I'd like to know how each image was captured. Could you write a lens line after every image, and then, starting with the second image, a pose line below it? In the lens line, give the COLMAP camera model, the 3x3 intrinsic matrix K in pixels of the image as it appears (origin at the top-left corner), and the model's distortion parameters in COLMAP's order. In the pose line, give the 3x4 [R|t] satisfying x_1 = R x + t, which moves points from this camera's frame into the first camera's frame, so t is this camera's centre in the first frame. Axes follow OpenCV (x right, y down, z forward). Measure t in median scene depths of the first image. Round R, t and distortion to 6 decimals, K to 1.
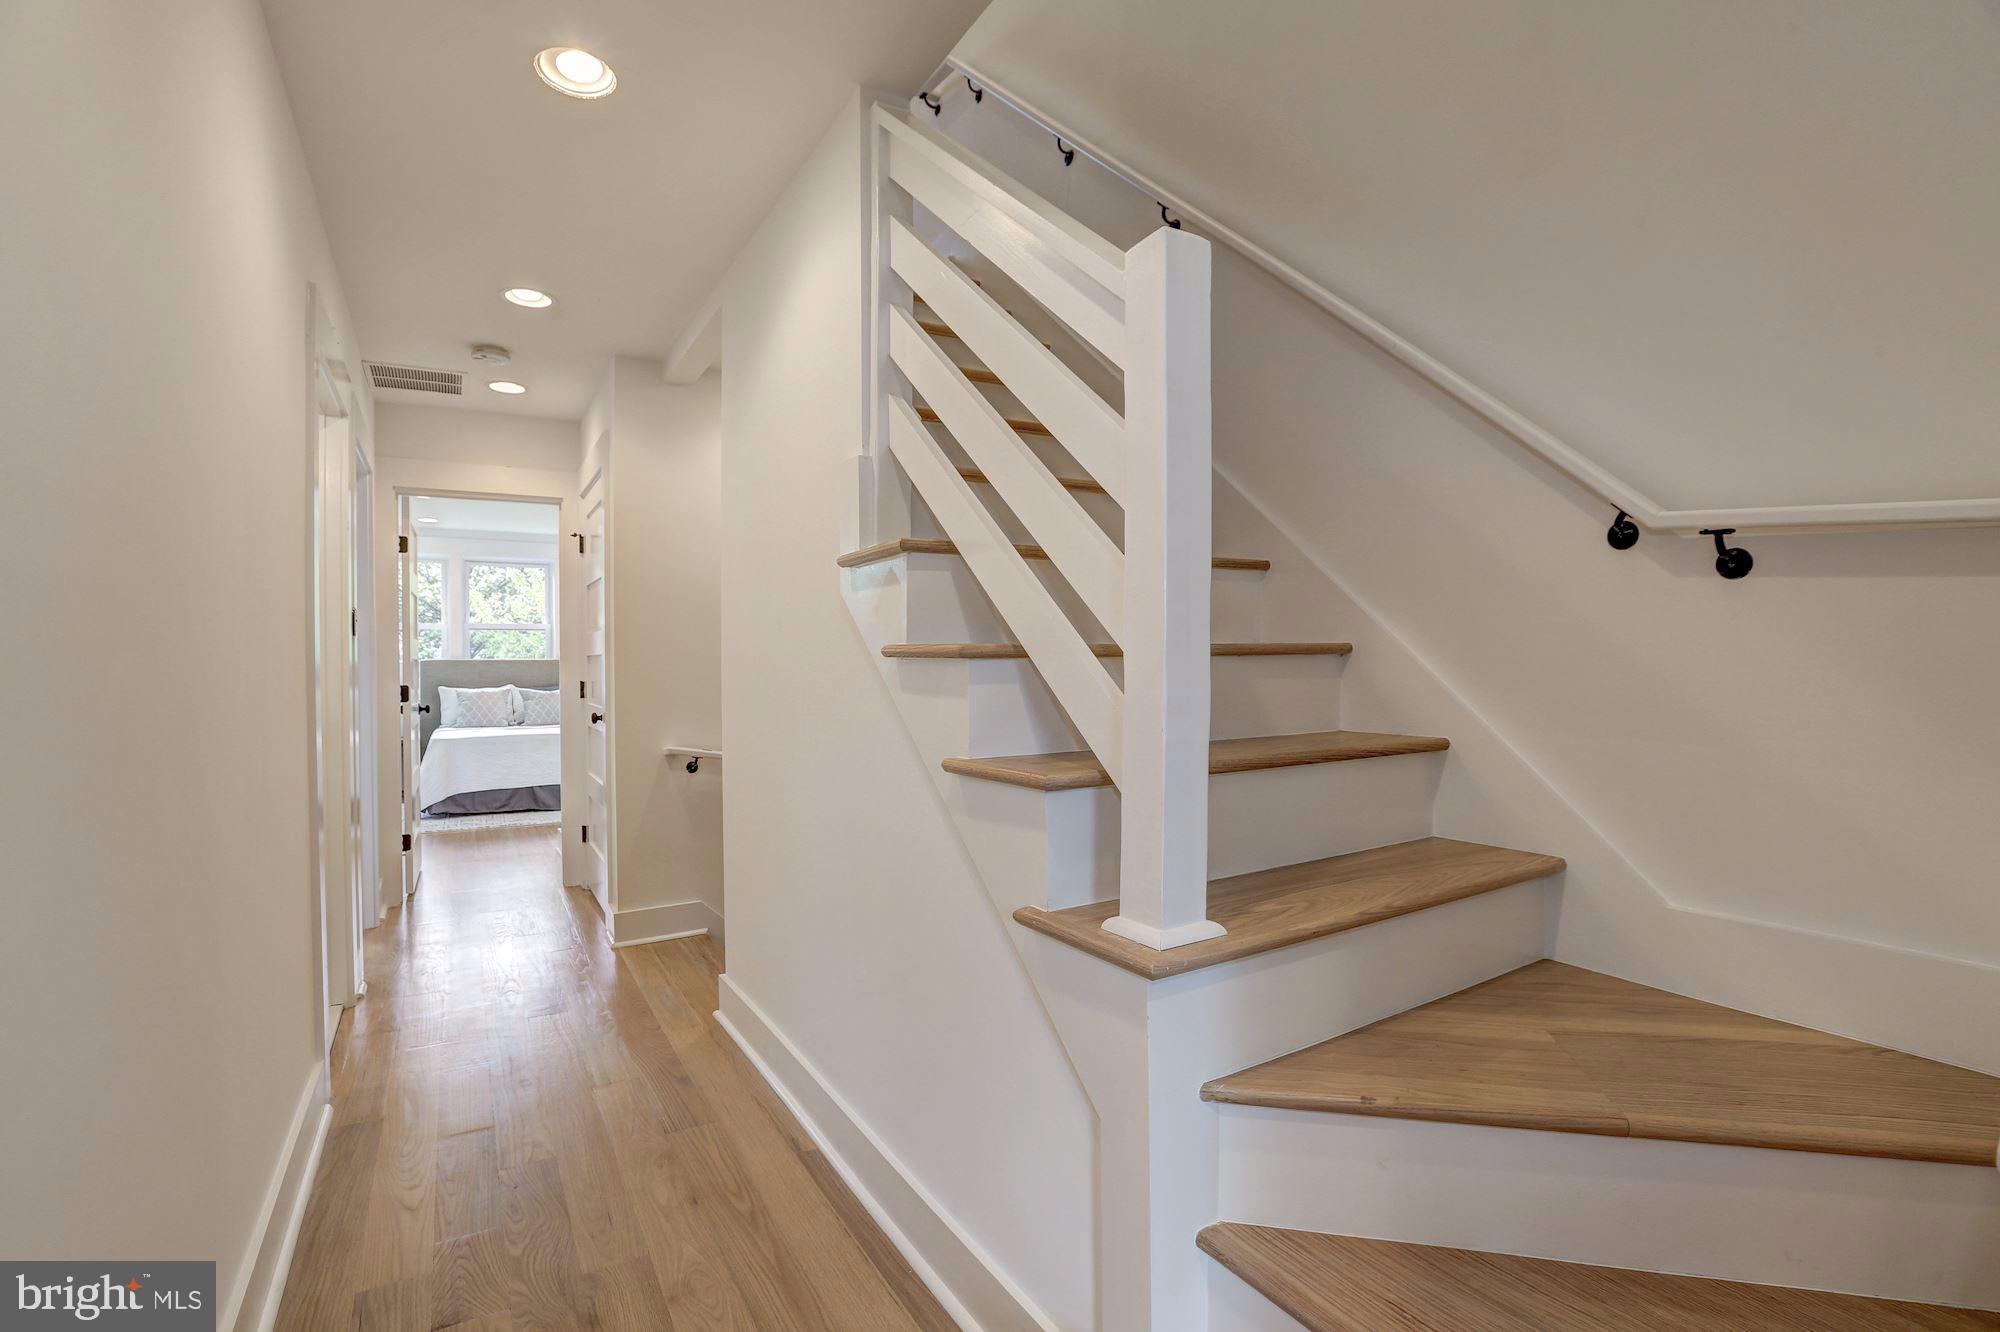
lens RADIAL K [[938.5, 0, 1002.0], [0, 938.5, 661.7], [0, 0, 1]] dist [-0.045907, 0.014665]
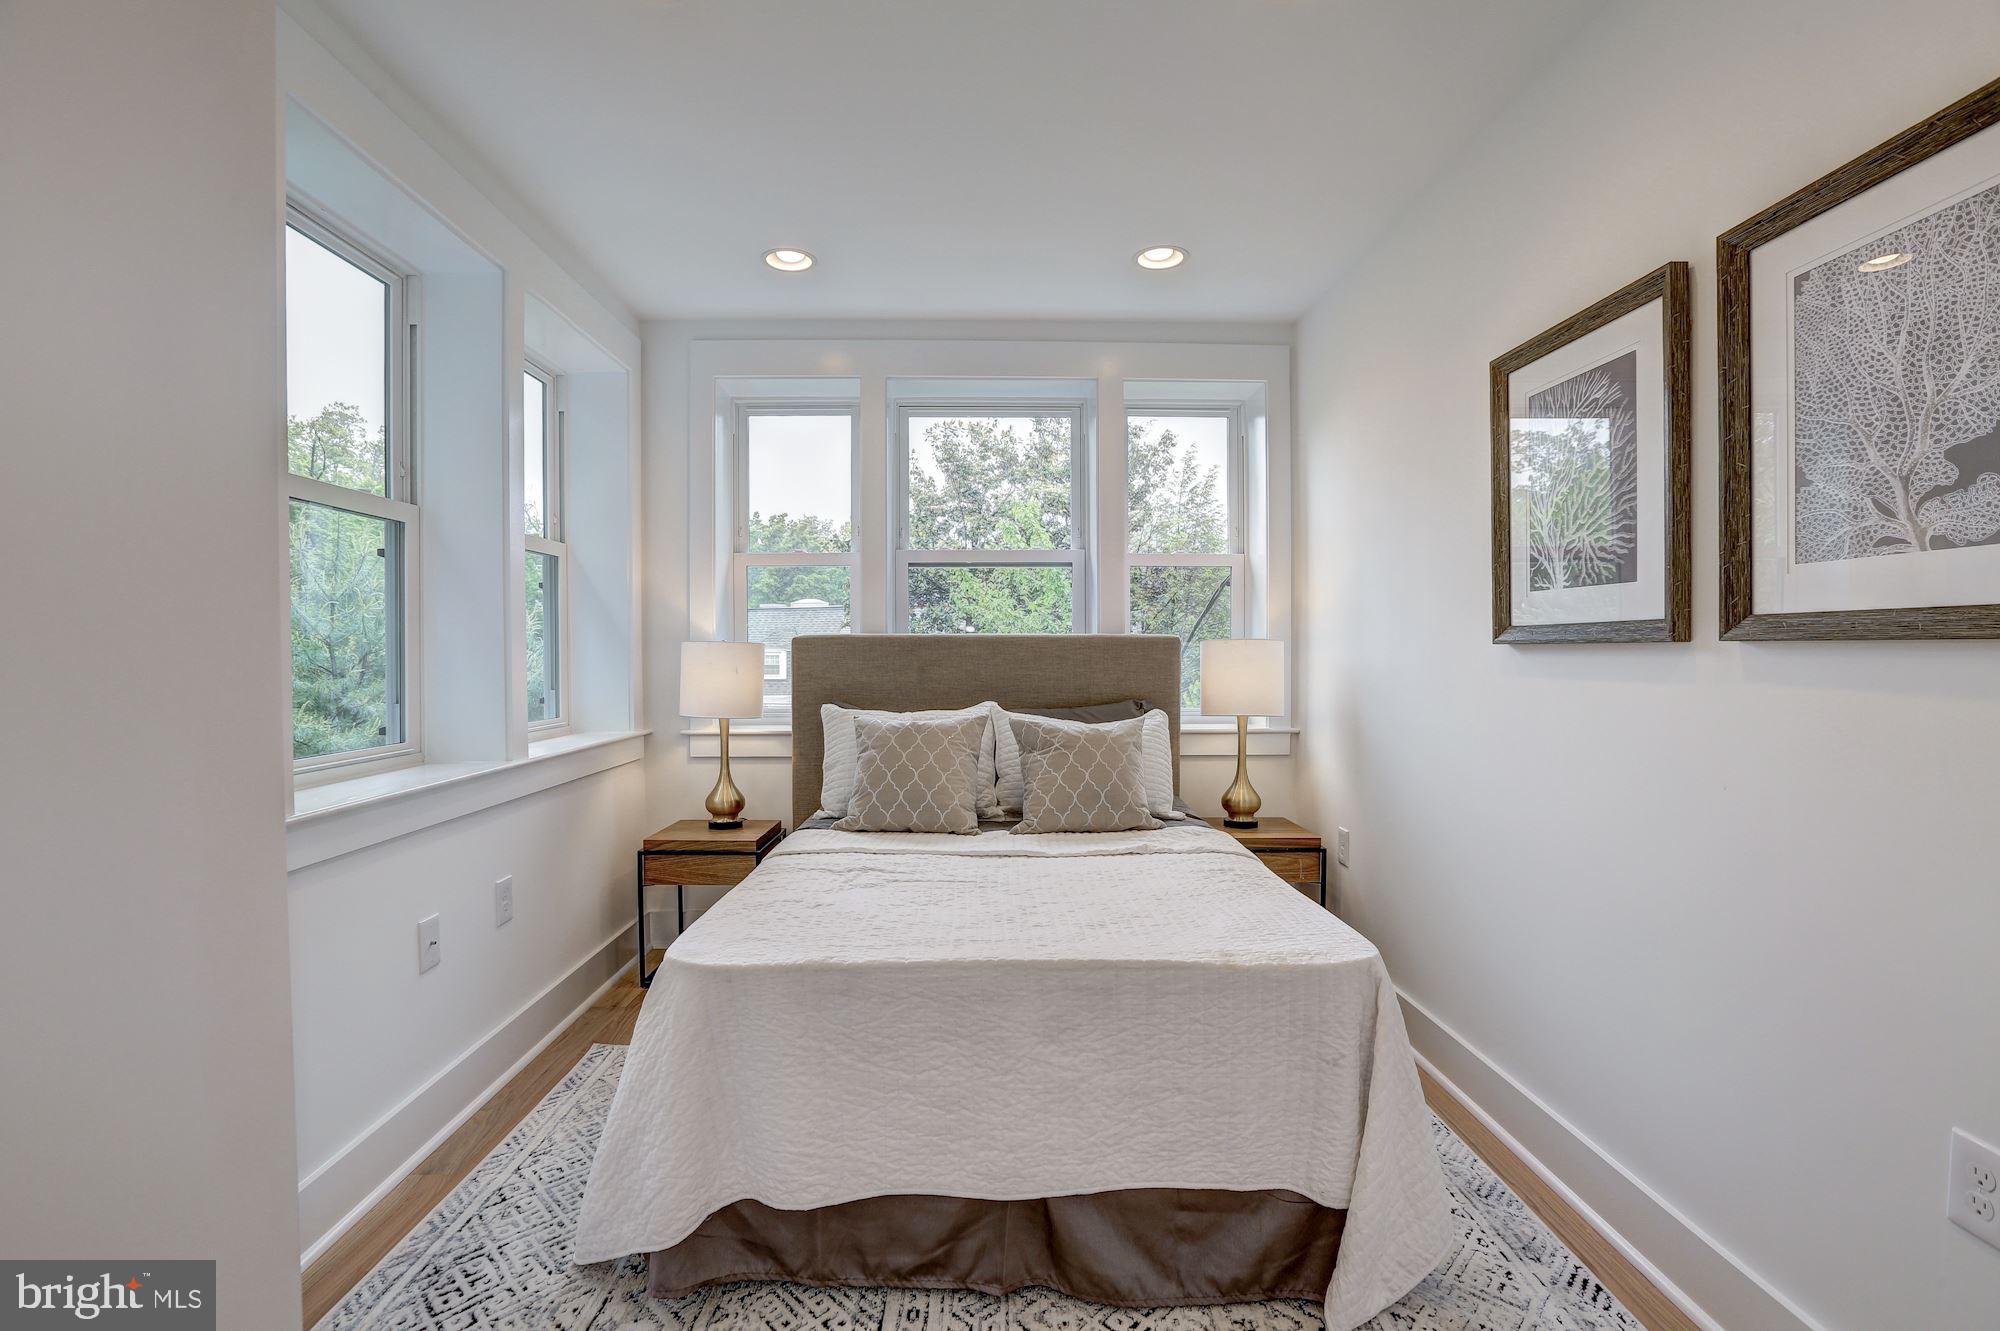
lens RADIAL K [[938.5, 0, 1000.7], [0, 938.5, 665.6], [0, 0, 1]] dist [-0.045907, 0.014665]
pose [[0.874842, 0.011969, -0.484260, -0.355780], [-0.006759, 0.999899, 0.012503, 0.005426], [0.484361, -0.007665, 0.874835, 0.695647]]
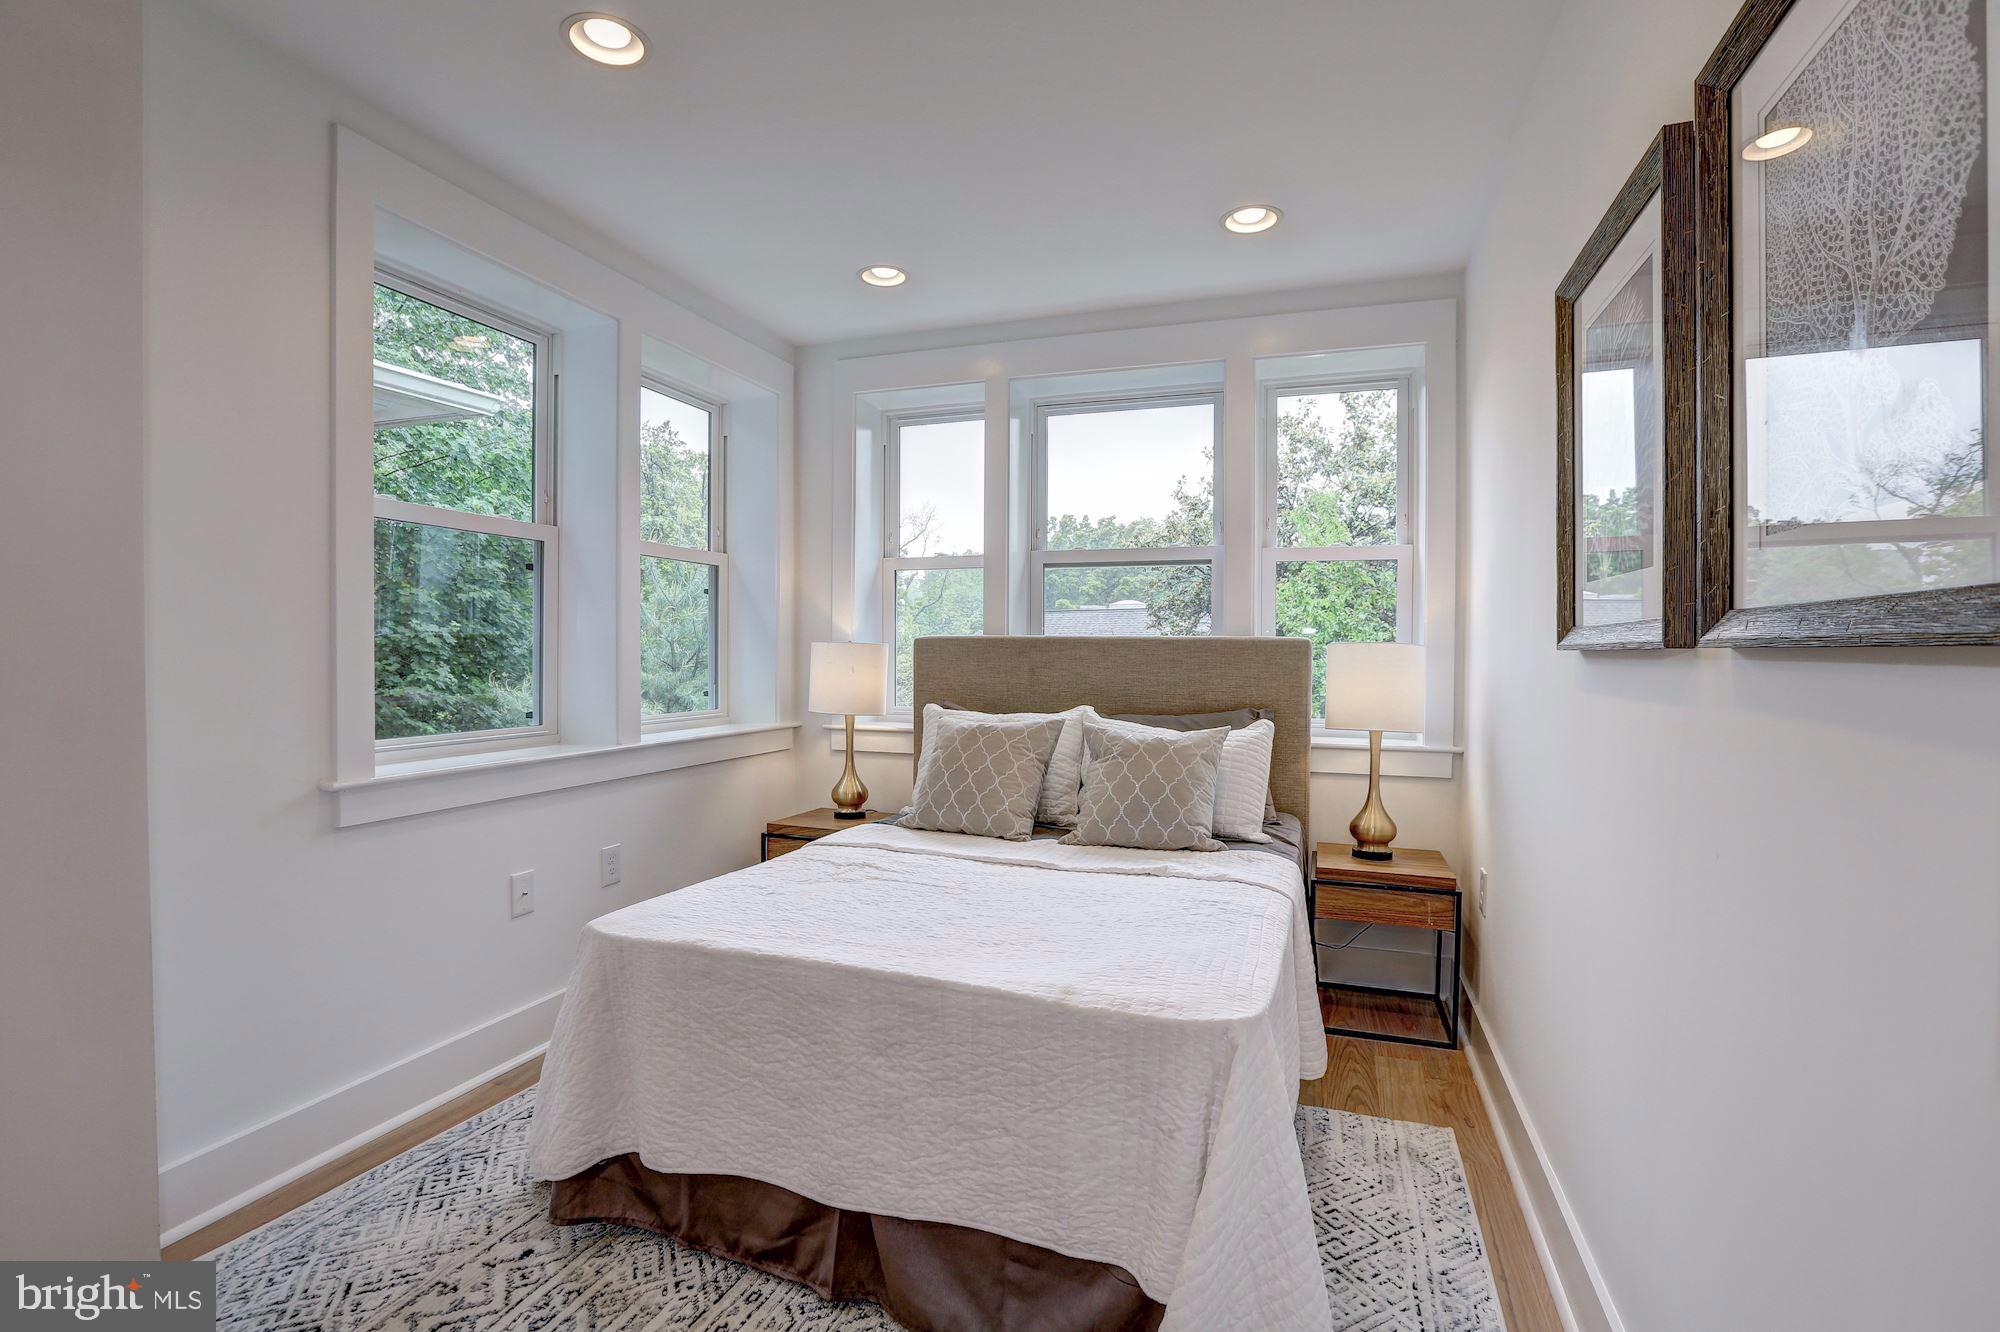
lens RADIAL K [[938.5, 0, 985.7], [0, 938.5, 665.6], [0, 0, 1]] dist [-0.045907, 0.014665]
pose [[0.639108, 0.022116, -0.768799, -0.283922], [-0.016162, 0.999752, 0.015324, 0.004026], [0.768947, 0.002632, 0.639307, 0.764158]]
